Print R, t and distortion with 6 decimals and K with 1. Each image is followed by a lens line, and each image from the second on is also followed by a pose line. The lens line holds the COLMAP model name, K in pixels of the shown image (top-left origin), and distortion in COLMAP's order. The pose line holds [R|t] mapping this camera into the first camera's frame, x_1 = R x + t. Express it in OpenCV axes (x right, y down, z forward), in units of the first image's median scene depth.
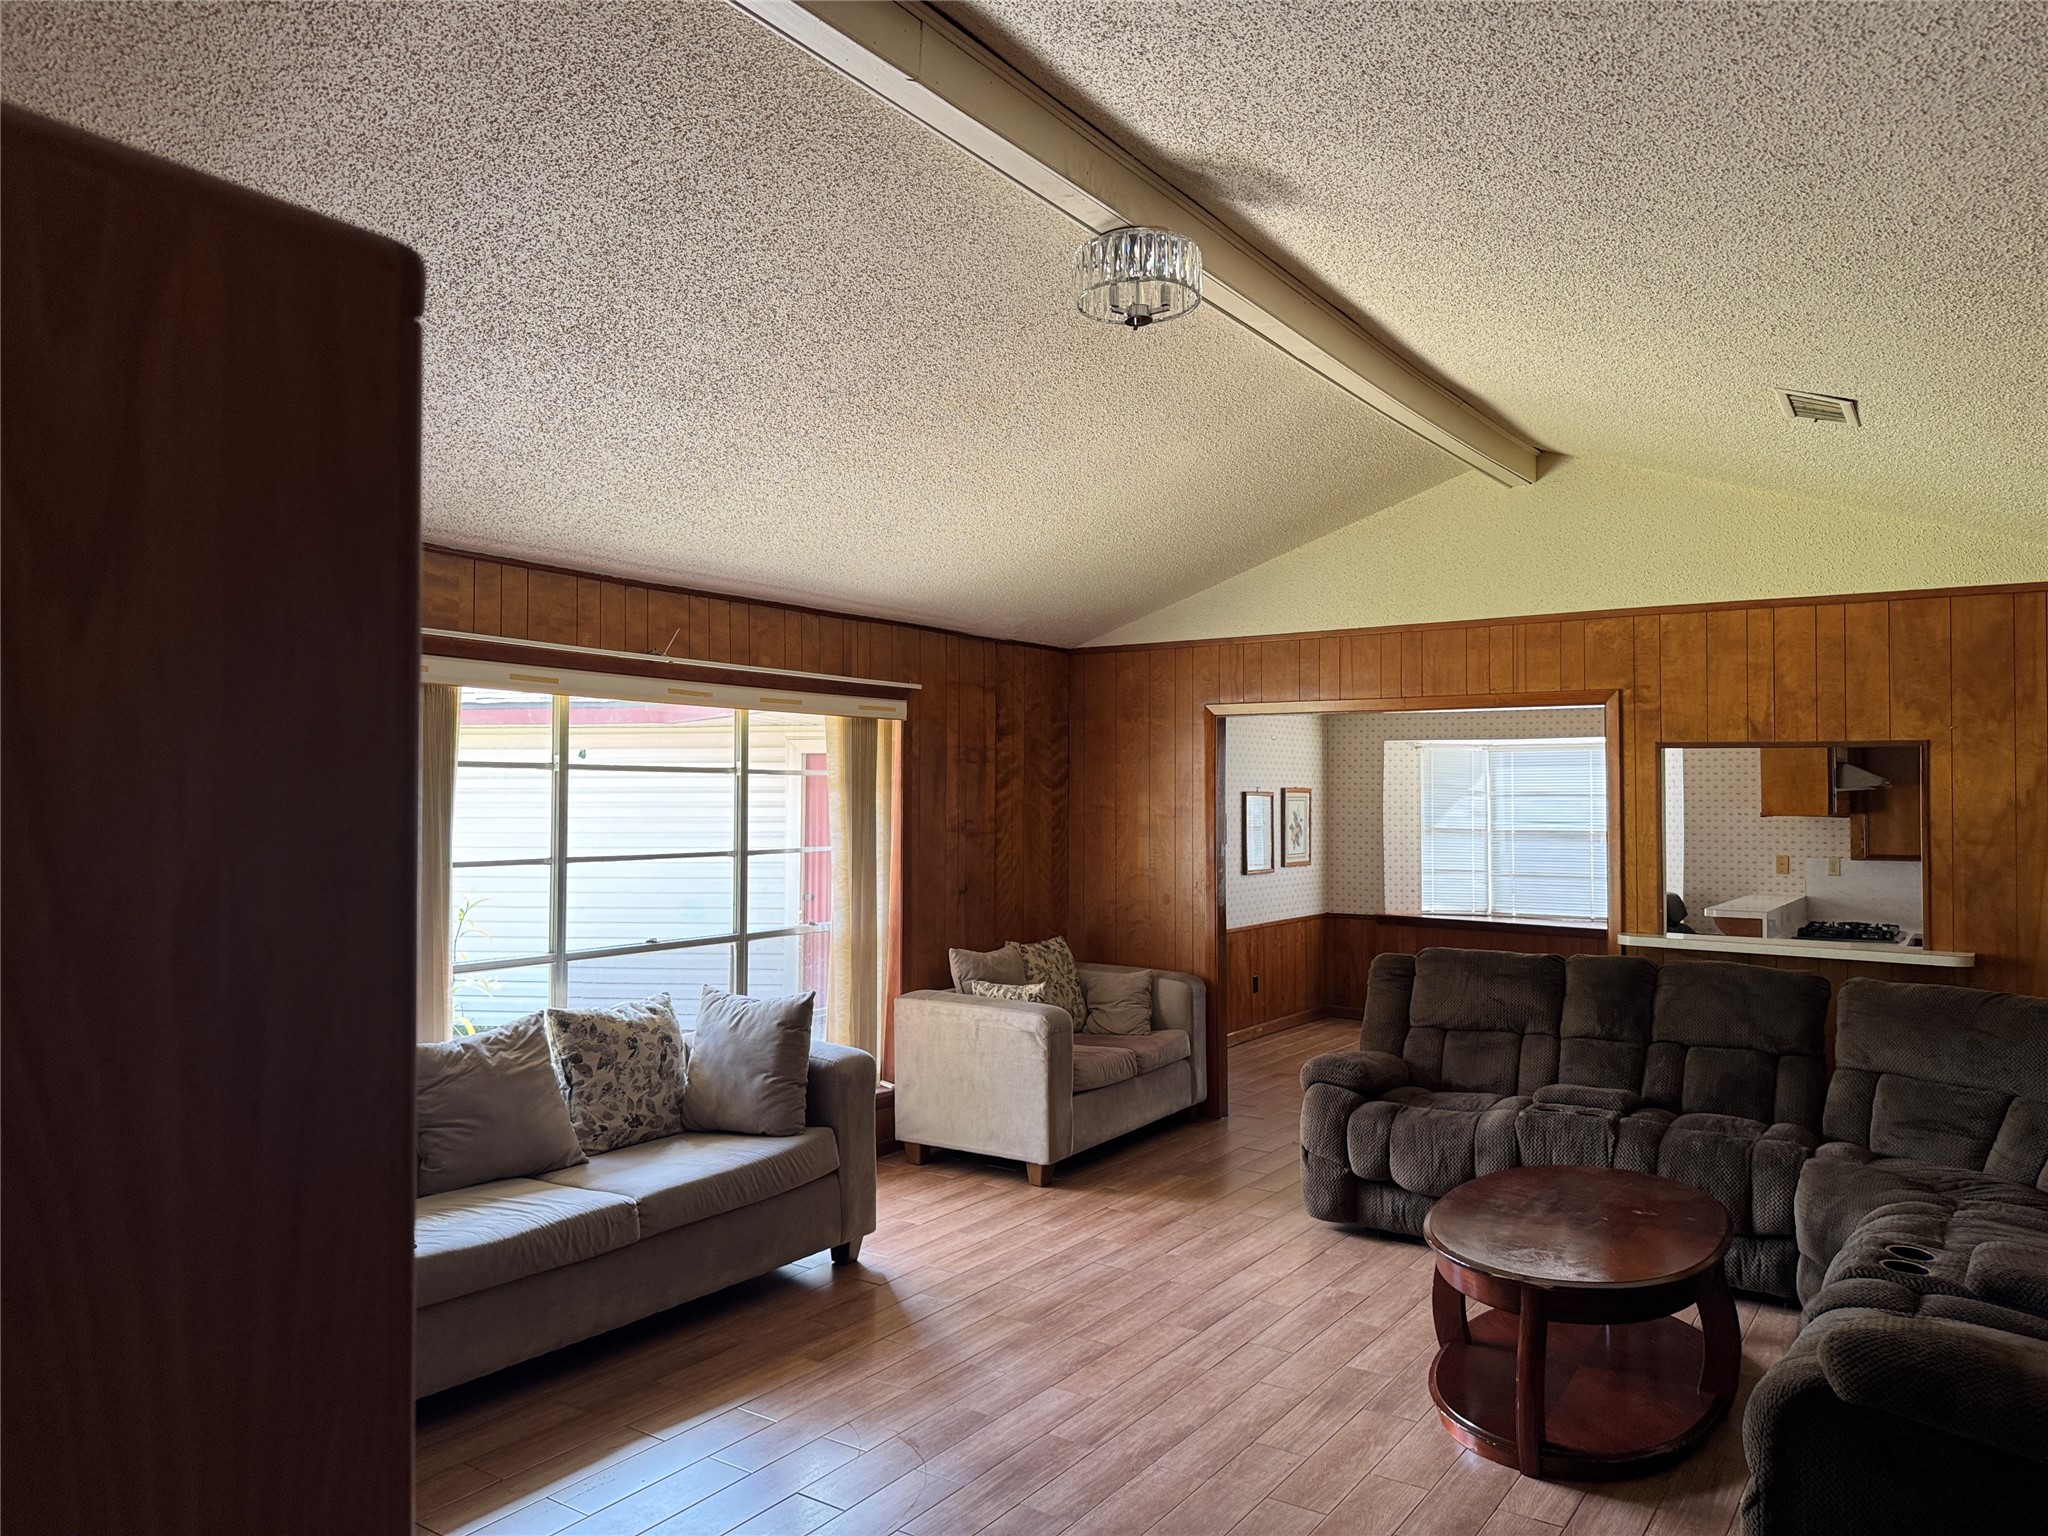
lens RADIAL K [[1438.4, 0, 1047.4], [0, 1438.4, 775.6], [0, 0, 1]] dist [0.077298, -0.104633]
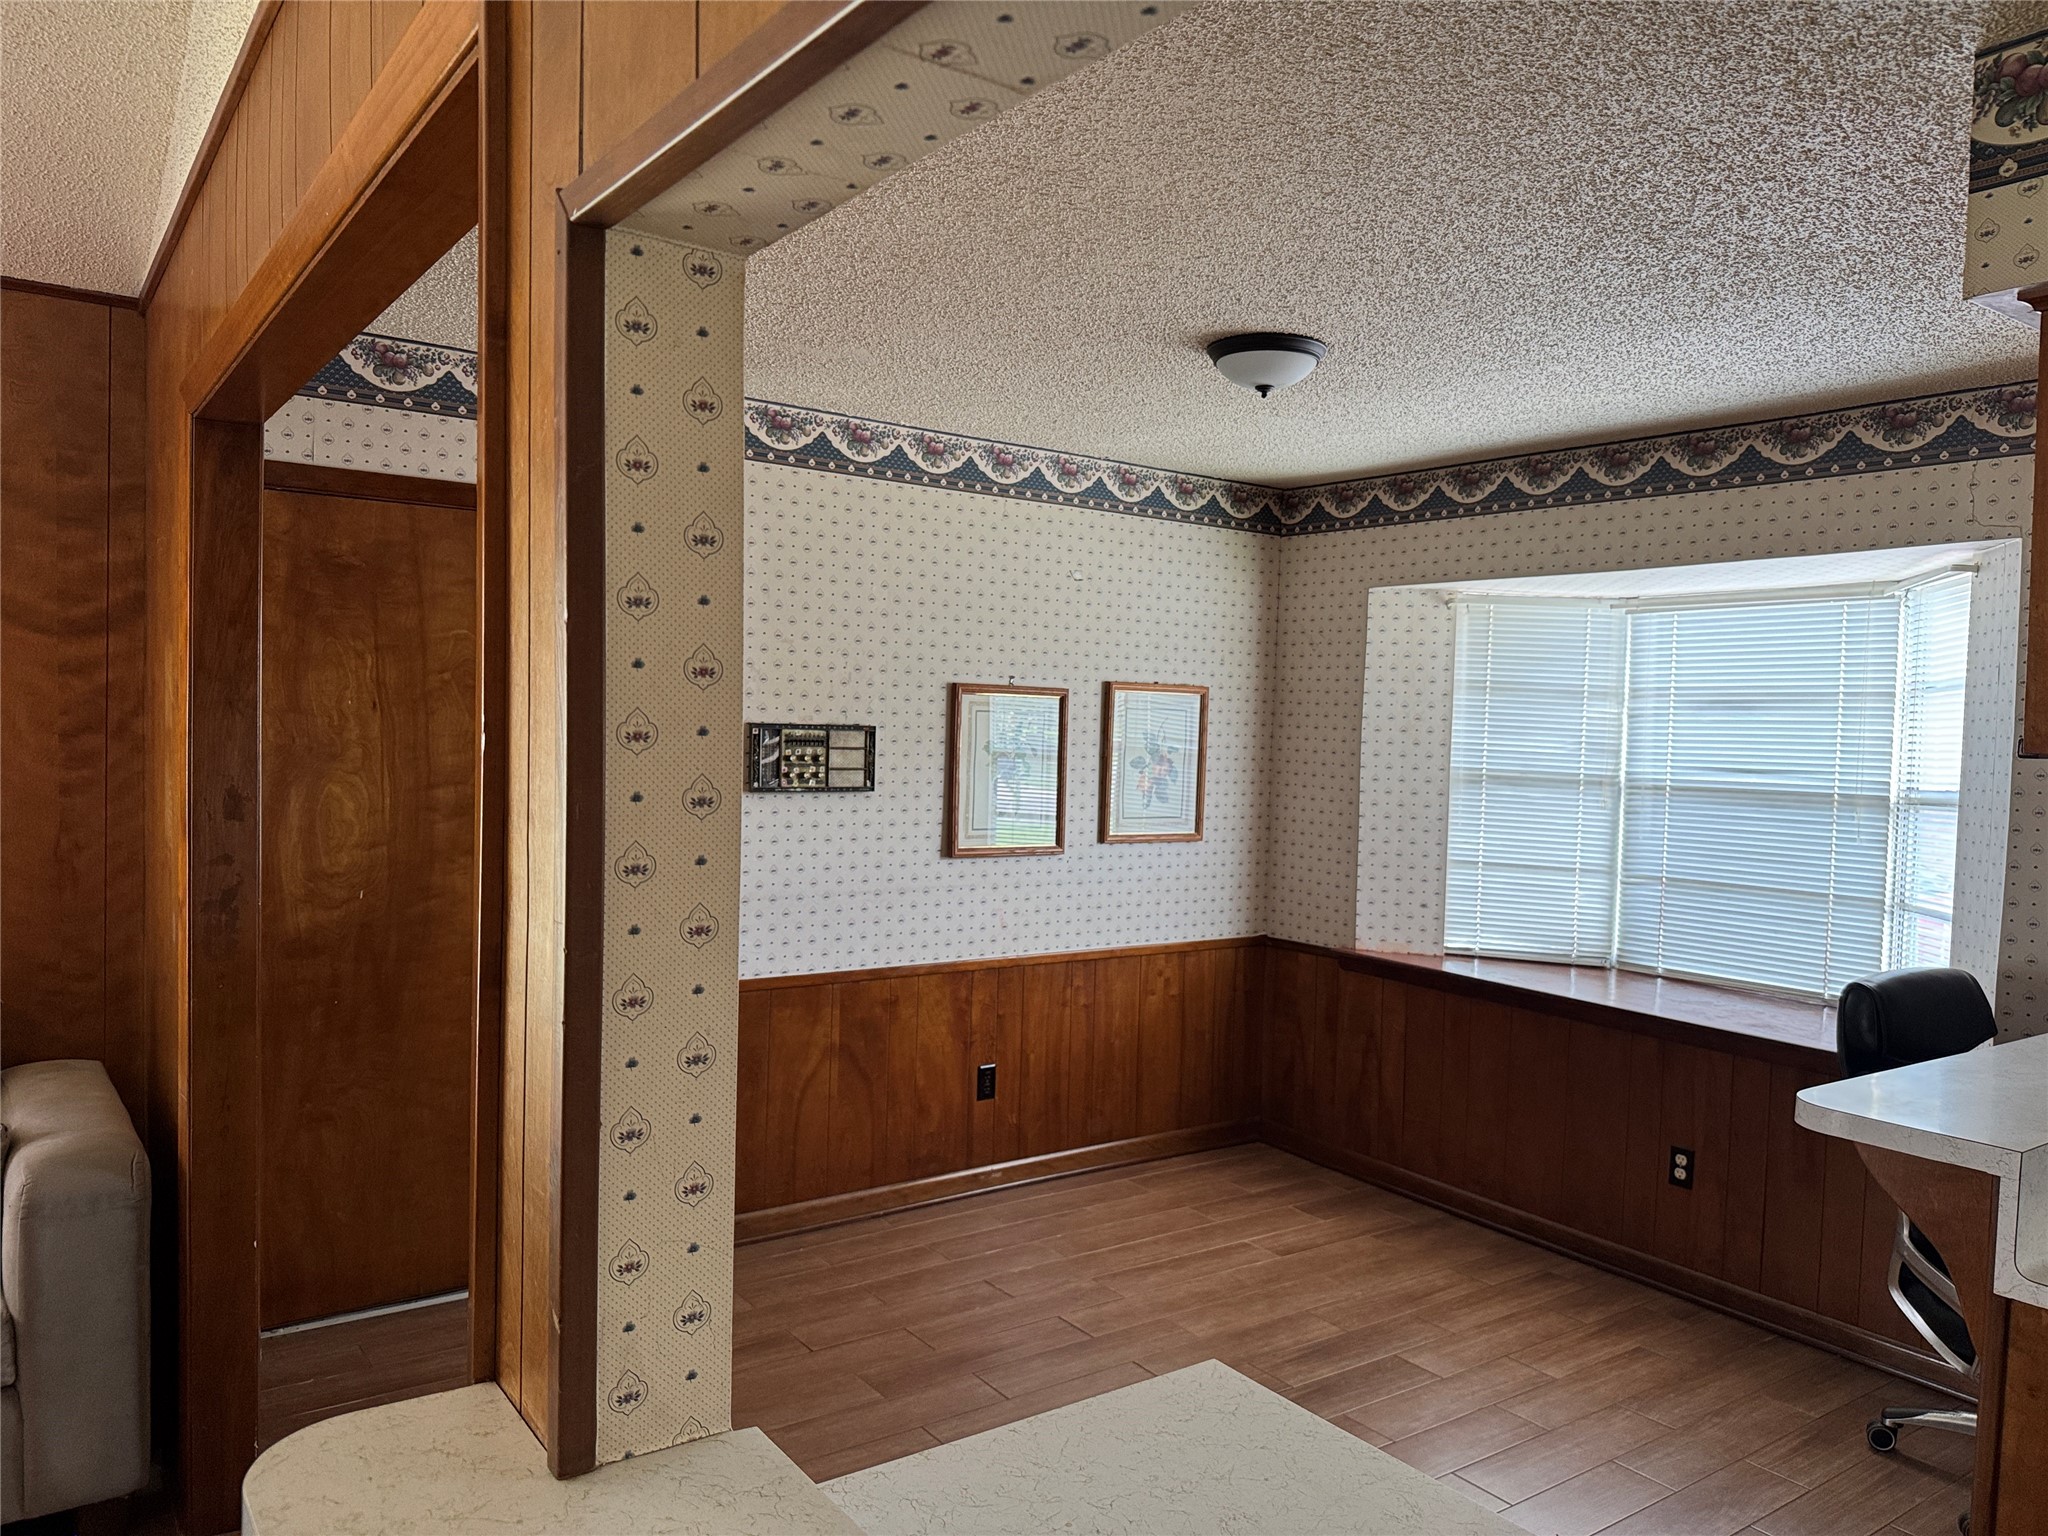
lens RADIAL K [[1438.4, 0, 1031.5], [0, 1438.4, 813.4], [0, 0, 1]] dist [0.077298, -0.104633]
pose [[0.939208, 0.042188, -0.340746, 0.294149], [-0.017926, 0.997094, 0.074041, 0.016643], [0.342880, -0.063432, 0.937235, 0.511697]]
